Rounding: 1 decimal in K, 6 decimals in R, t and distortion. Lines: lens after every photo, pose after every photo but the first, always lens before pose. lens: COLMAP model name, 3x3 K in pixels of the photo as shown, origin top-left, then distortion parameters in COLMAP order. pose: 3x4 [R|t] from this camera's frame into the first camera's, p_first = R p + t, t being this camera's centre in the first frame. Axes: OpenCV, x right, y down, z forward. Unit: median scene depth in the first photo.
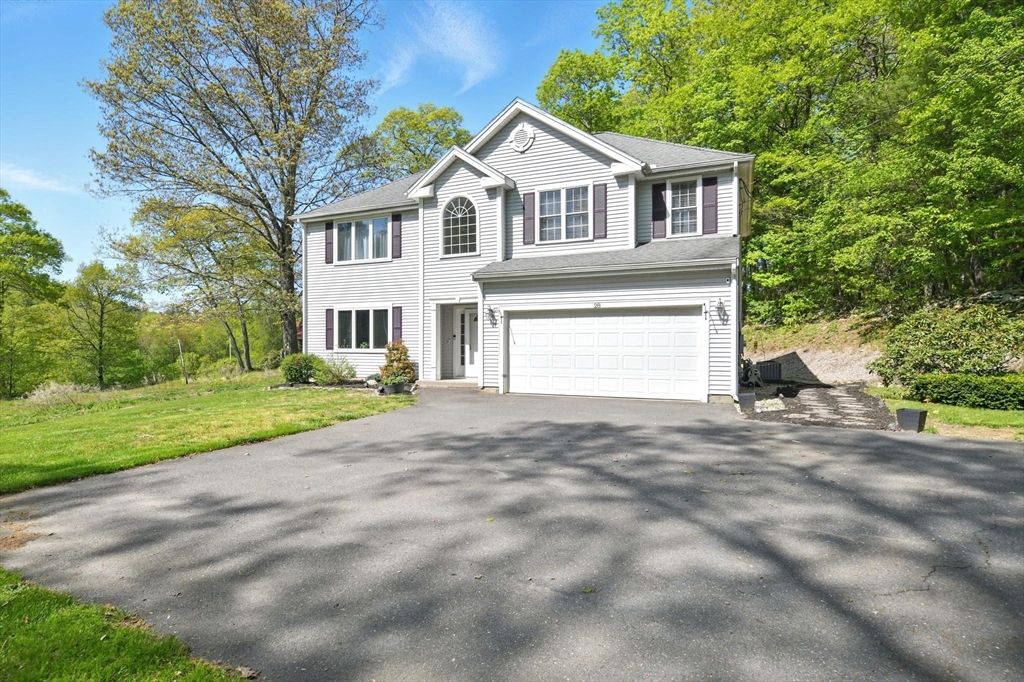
lens RADIAL K [[520.8, 0, 516.8], [0, 520.8, 343.9], [0, 0, 1]] dist [-0.005159, -0.000425]
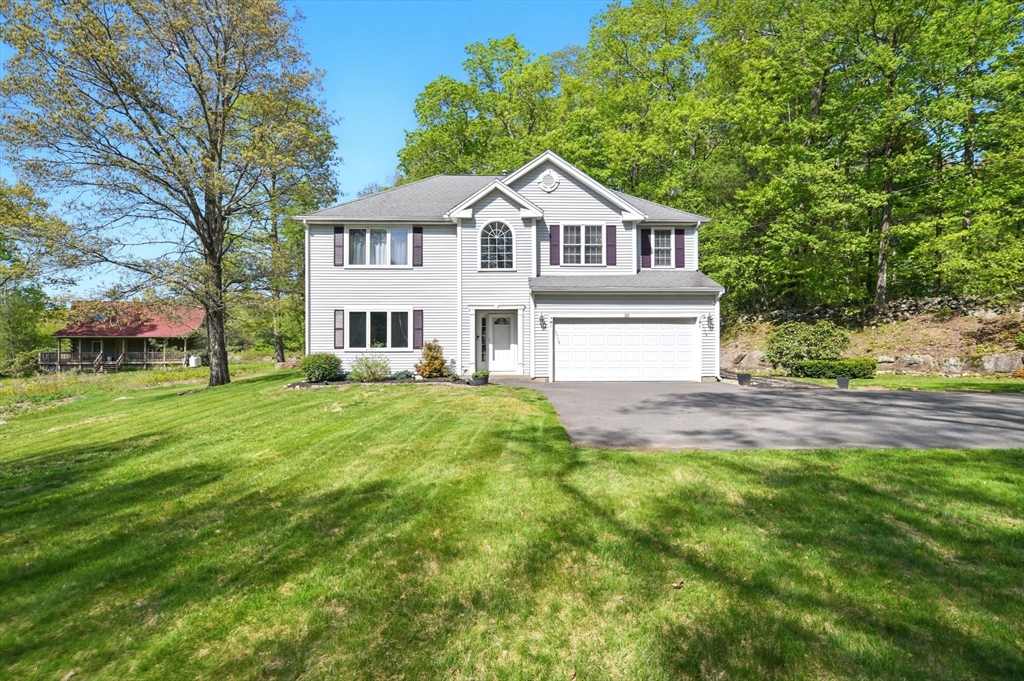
lens RADIAL K [[520.8, 0, 516.8], [0, 520.8, 343.4], [0, 0, 1]] dist [-0.005159, -0.000425]
pose [[0.904008, 0.000554, 0.427516, -0.586159], [0.000977, 0.999994, -0.003363, 0.004082], [-0.427515, 0.003457, 0.904002, -0.108630]]
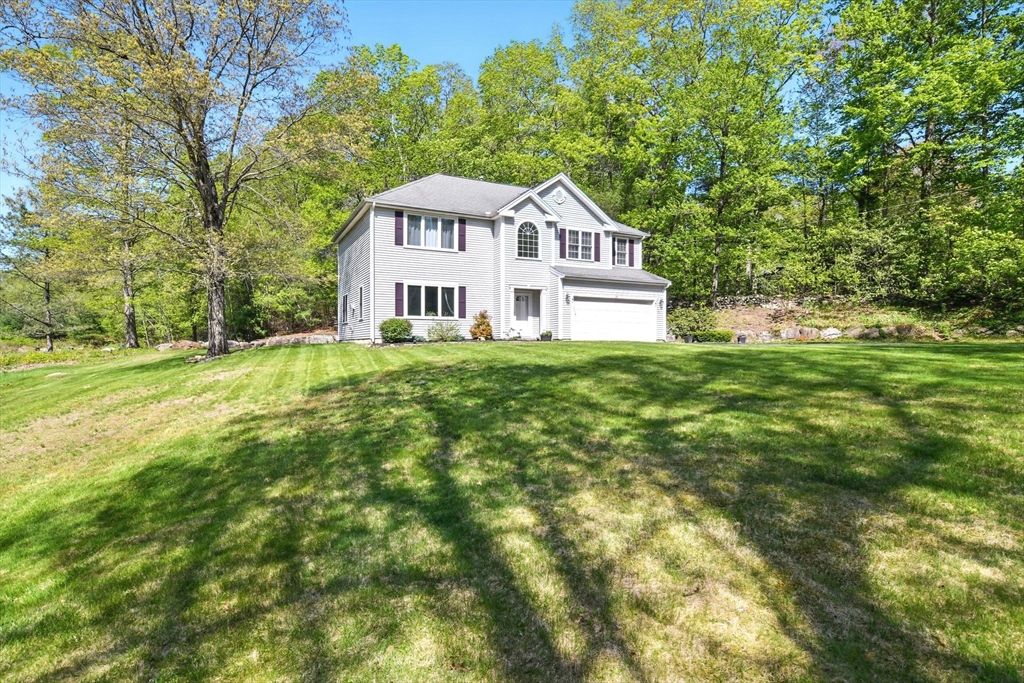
lens RADIAL K [[520.8, 0, 516.8], [0, 520.8, 344.4], [0, 0, 1]] dist [-0.005159, -0.000425]
pose [[0.629168, 0.000685, 0.777269, -1.370887], [-0.002261, 0.999997, 0.000948, 0.090134], [-0.777266, -0.002354, 0.629168, 0.029430]]
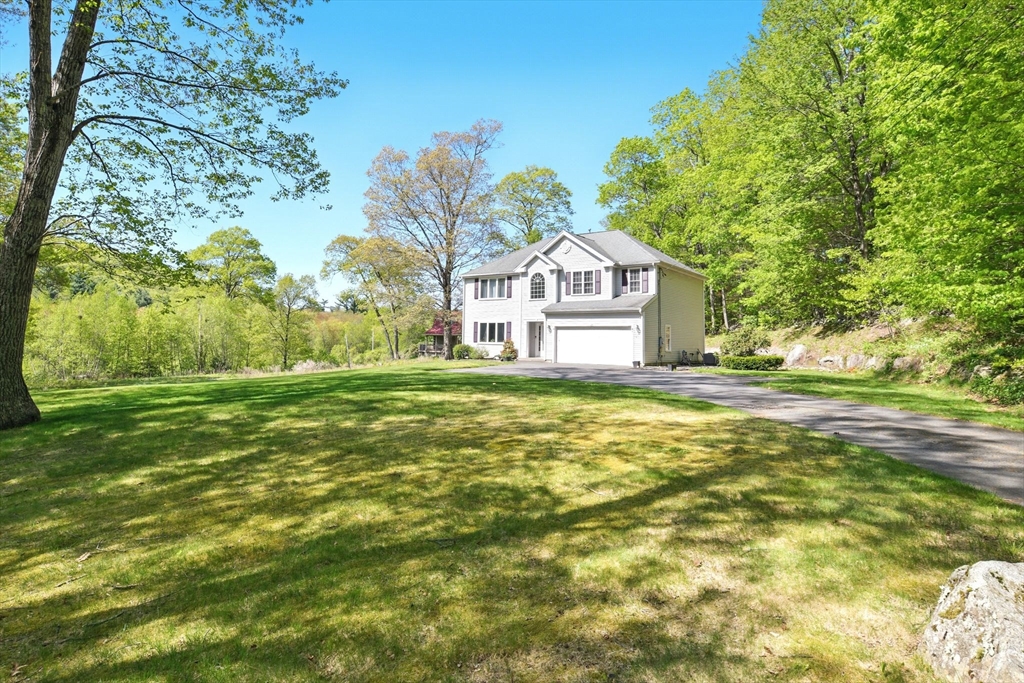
lens RADIAL K [[555.7, 0, 519.8], [0, 555.7, 335.2], [0, 0, 1]] dist [0.020424, 0.000276]
pose [[0.978705, 0.013345, -0.204838, 0.296192], [-0.015480, 0.999841, -0.008824, -0.000166], [0.204688, 0.011807, 0.978756, -1.285412]]
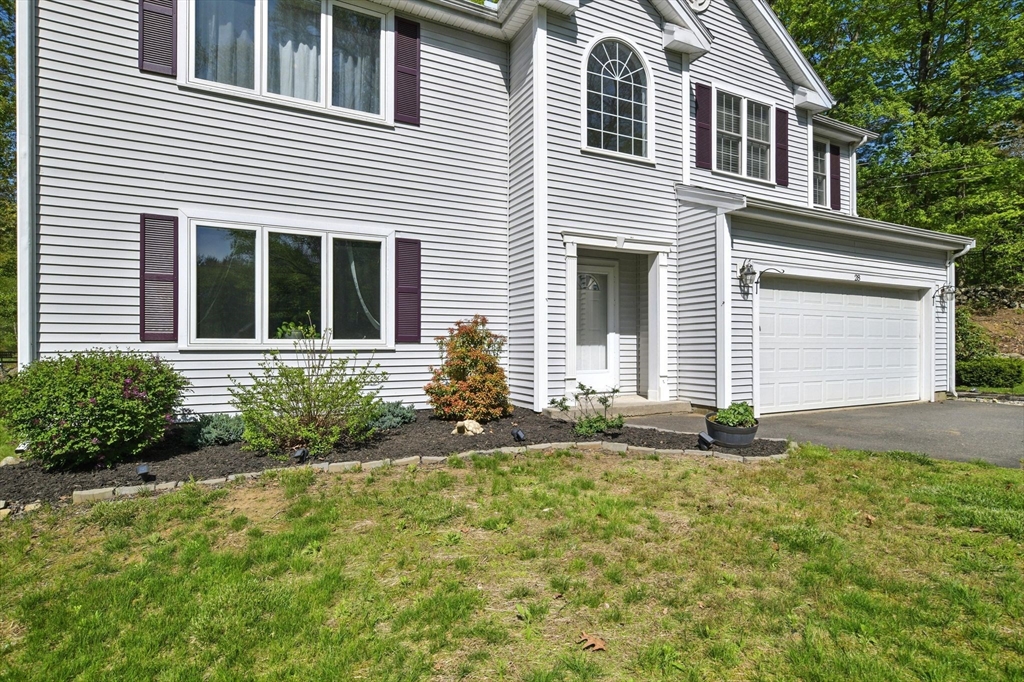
lens RADIAL K [[520.8, 0, 516.8], [0, 520.8, 343.9], [0, 0, 1]] dist [-0.005159, -0.000425]
pose [[0.631925, 0.003359, 0.775023, -0.568412], [-0.000492, 0.999992, -0.003933, 0.016006], [-0.775030, 0.002104, 0.631921, 0.759522]]
